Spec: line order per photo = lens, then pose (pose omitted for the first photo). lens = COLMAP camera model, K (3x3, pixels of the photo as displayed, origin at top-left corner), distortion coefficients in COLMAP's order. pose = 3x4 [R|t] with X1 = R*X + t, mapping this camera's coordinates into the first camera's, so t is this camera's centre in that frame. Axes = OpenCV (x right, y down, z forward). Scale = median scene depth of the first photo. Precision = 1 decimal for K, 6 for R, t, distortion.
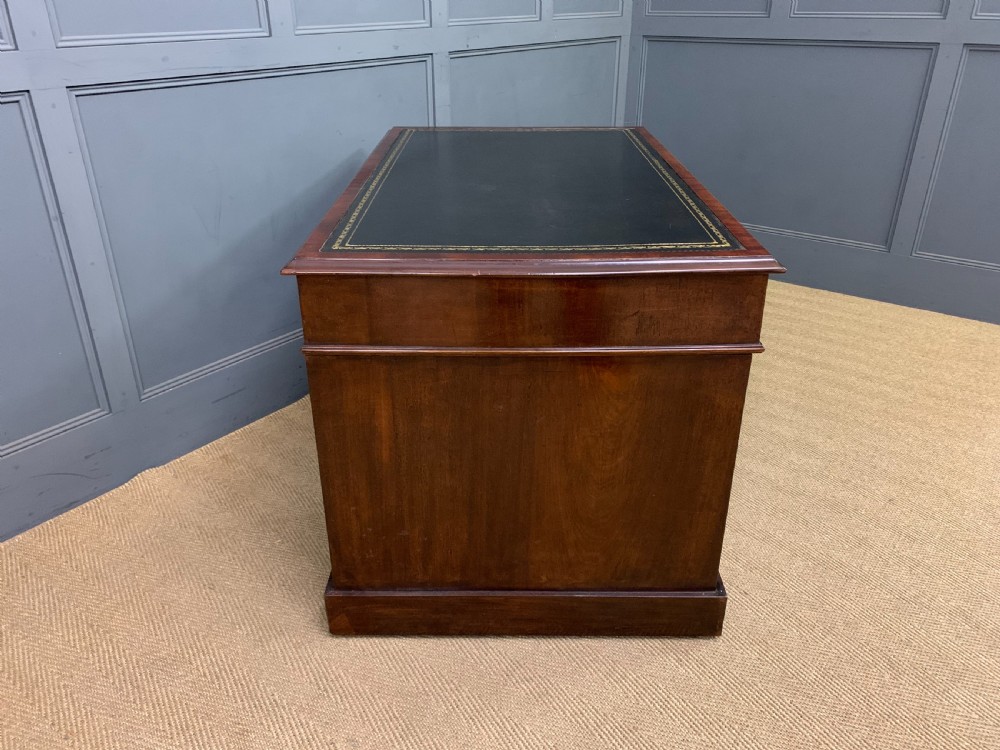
lens RADIAL K [[769.9, 0, 496.1], [0, 769.9, 360.6], [0, 0, 1]] dist [0.027764, -0.016727]
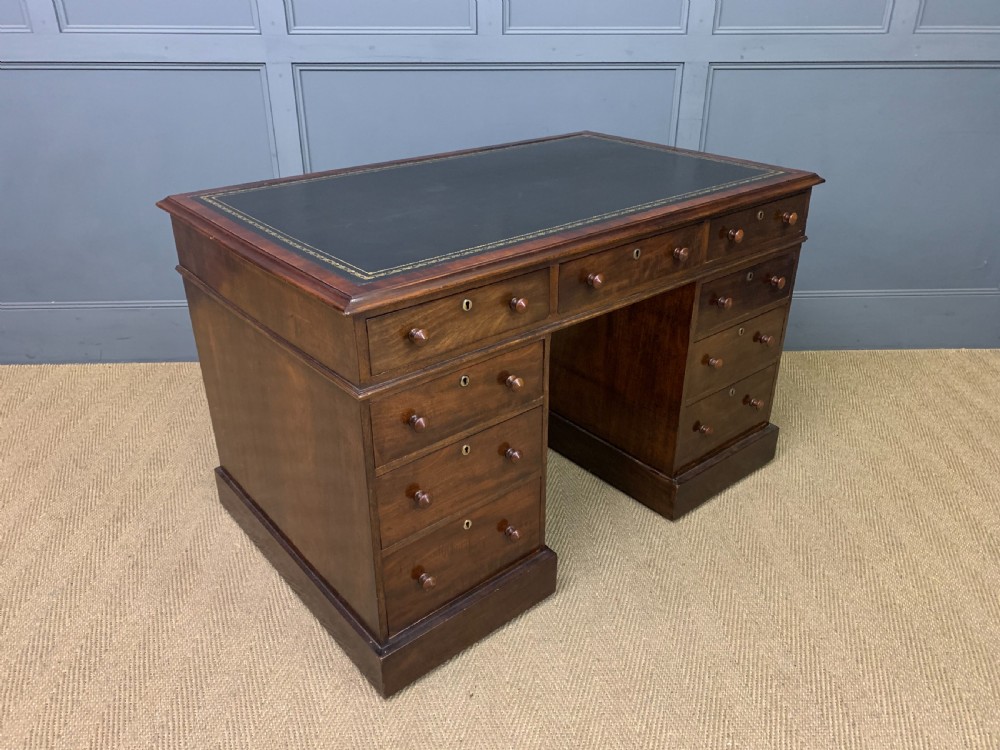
lens RADIAL K [[769.9, 0, 501.8], [0, 769.9, 366.4], [0, 0, 1]] dist [0.027764, -0.016727]
pose [[0.649631, 0.347185, -0.676345, 0.666098], [-0.335510, 0.929240, 0.154744, -0.157850], [0.682212, 0.126394, 0.720147, 0.278408]]
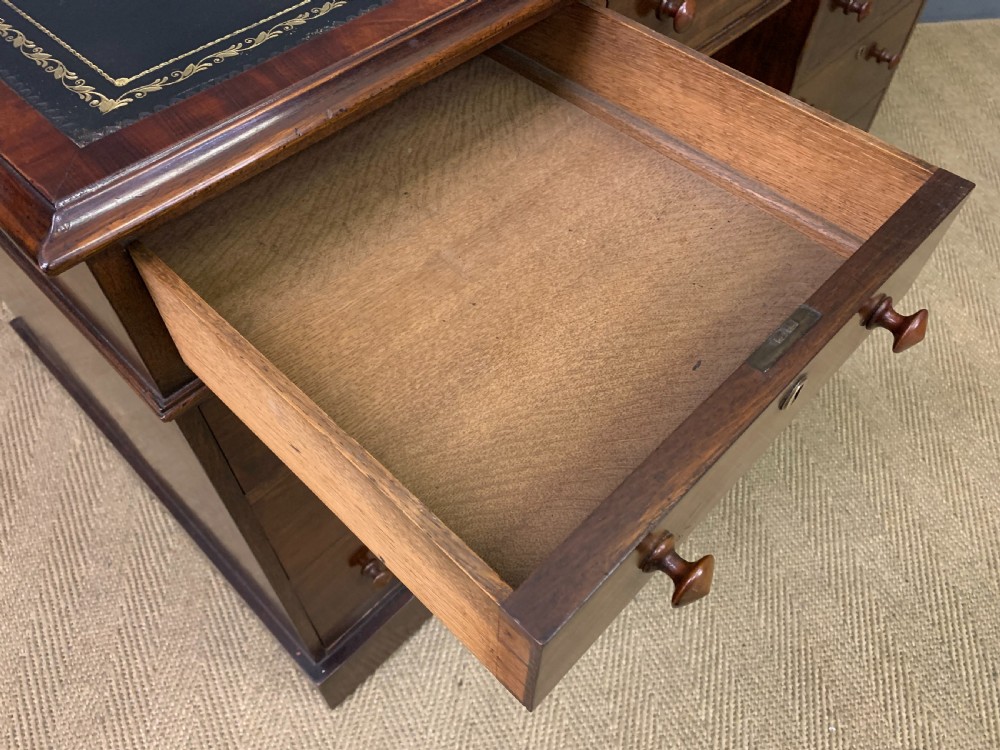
lens RADIAL K [[769.9, 0, 503.3], [0, 769.9, 366.6], [0, 0, 1]] dist [0.027764, -0.016727]
pose [[0.727759, 0.550212, -0.409430, 0.377889], [-0.310451, 0.796605, 0.518691, -0.177678], [0.611545, -0.250374, 0.750550, 0.513461]]
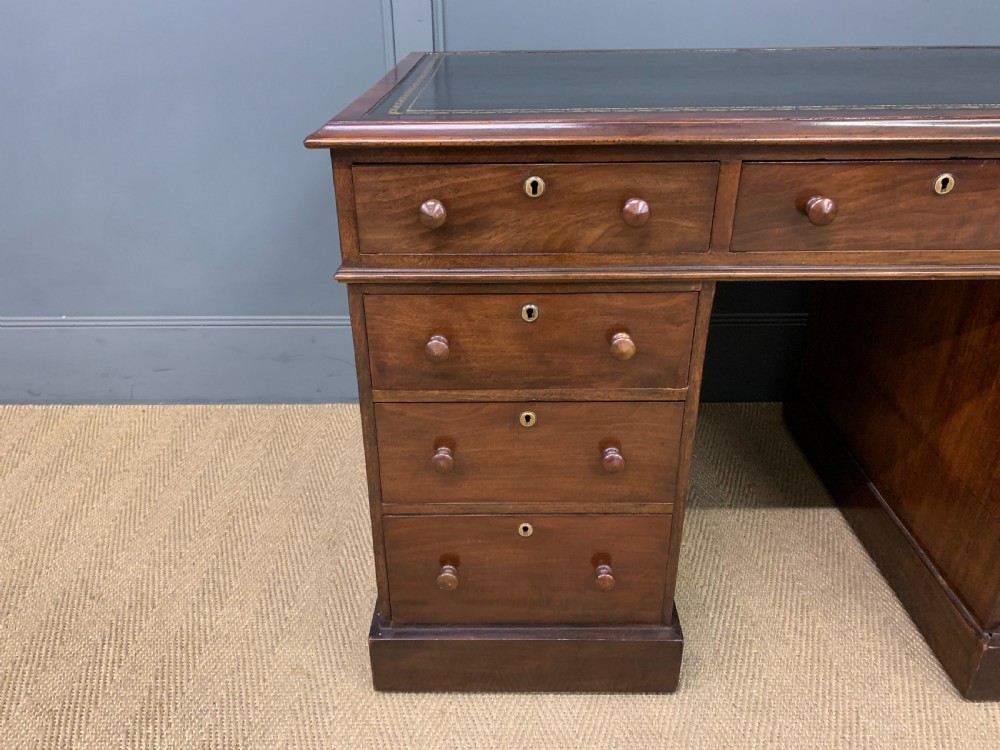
lens RADIAL K [[769.9, 0, 494.2], [0, 769.9, 373.9], [0, 0, 1]] dist [0.027764, -0.016727]
pose [[0.607819, 0.368174, -0.703565, 0.219020], [-0.339637, 0.921421, 0.188761, -0.082142], [0.717776, 0.124225, 0.685103, 0.438394]]
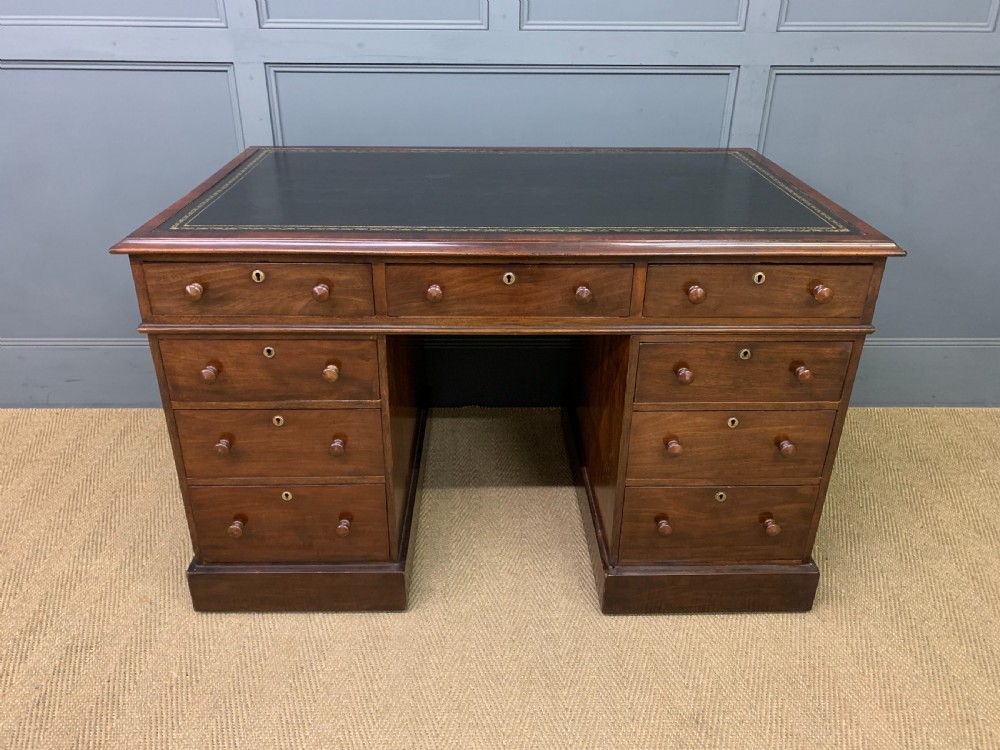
lens RADIAL K [[769.9, 0, 491.9], [0, 769.9, 369.5], [0, 0, 1]] dist [0.027764, -0.016727]
pose [[0.625187, 0.365875, -0.689403, 0.502675], [-0.348177, 0.921290, 0.173196, -0.208108], [0.698508, 0.131755, 0.703368, 0.409164]]
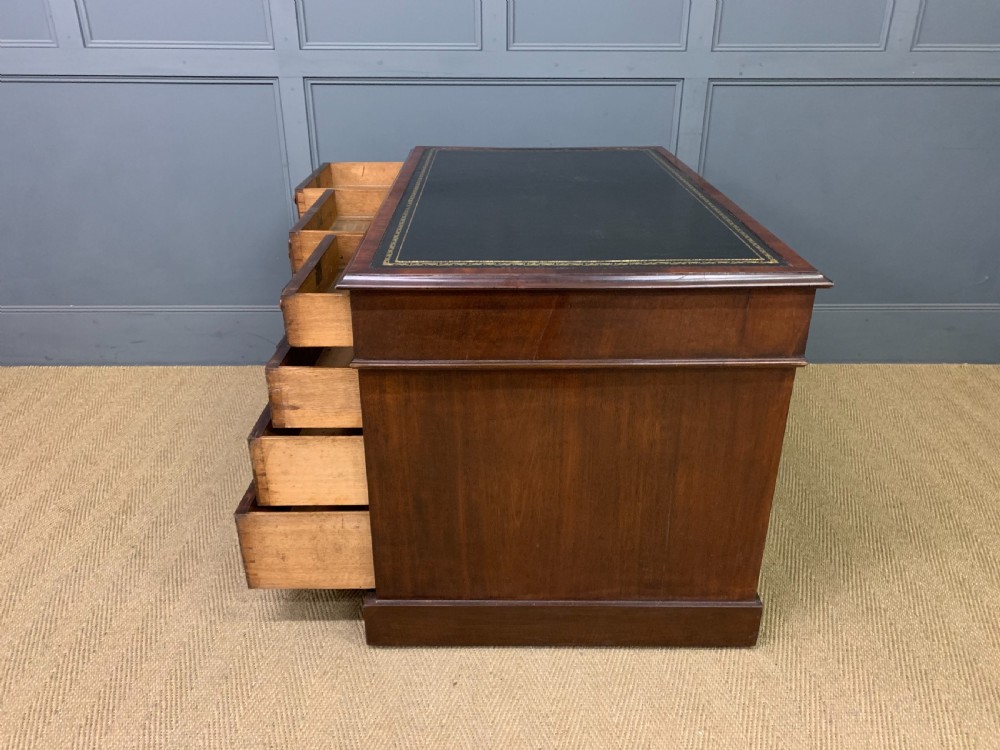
lens RADIAL K [[769.9, 0, 500.8], [0, 769.9, 368.1], [0, 0, 1]] dist [0.027764, -0.016727]
pose [[0.626157, 0.339023, -0.702133, 0.709741], [-0.345200, 0.927993, 0.140232, -0.150376], [0.699116, 0.154569, 0.698101, 0.285770]]
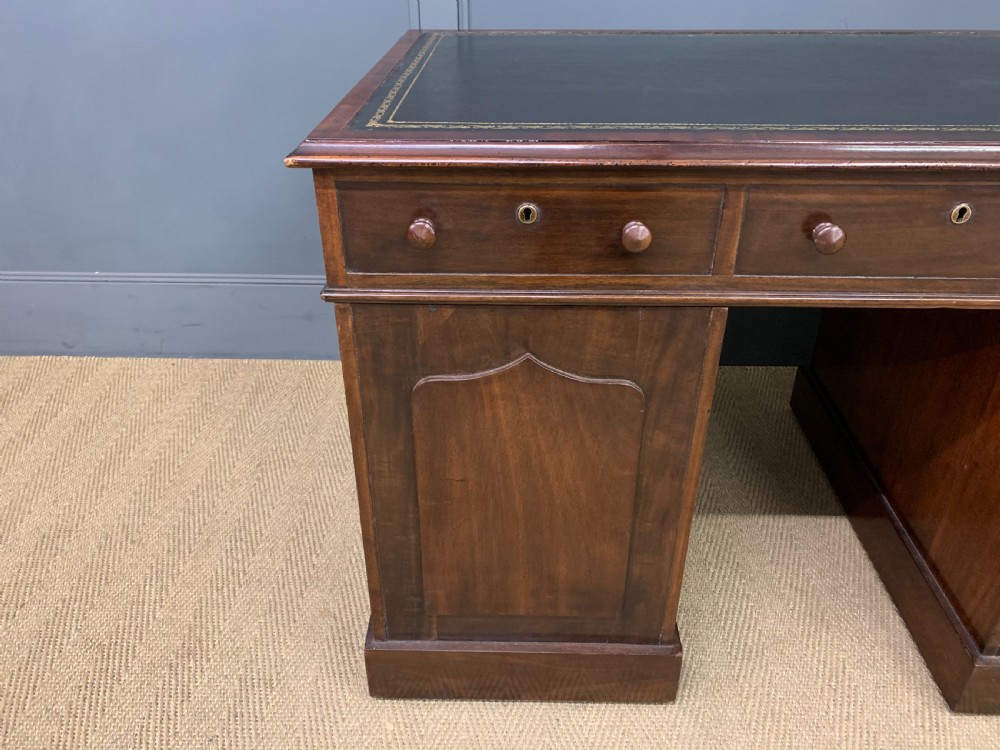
lens RADIAL K [[769.9, 0, 499.4], [0, 769.9, 367.3], [0, 0, 1]] dist [0.027764, -0.016727]
pose [[0.593157, 0.419400, -0.687218, 0.232751], [-0.352906, 0.902664, 0.246282, -0.100833], [0.723618, 0.096440, 0.683430, 0.413292]]
